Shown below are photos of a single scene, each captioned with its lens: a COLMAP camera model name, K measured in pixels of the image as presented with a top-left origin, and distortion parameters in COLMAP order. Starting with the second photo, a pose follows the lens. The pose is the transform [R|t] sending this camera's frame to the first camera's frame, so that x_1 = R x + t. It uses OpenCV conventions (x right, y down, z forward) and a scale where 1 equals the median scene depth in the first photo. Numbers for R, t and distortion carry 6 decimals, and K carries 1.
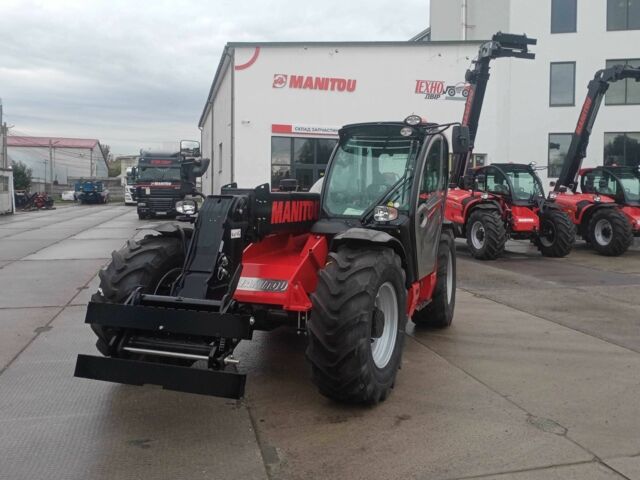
lens RADIAL K [[619.7, 0, 319.7], [0, 619.7, 206.2], [0, 0, 1]] dist [0.085583, -0.134184]
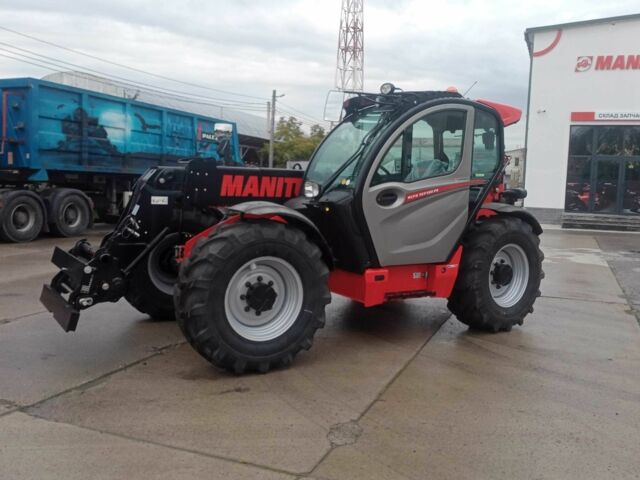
lens RADIAL K [[588.7, 0, 318.7], [0, 588.7, 225.0], [0, 0, 1]] dist [0.105233, -0.214275]
pose [[0.795677, 0.060419, -0.602701, 0.169162], [-0.038366, 0.998042, 0.049400, 0.005511], [0.604505, -0.016183, 0.796437, 0.070775]]
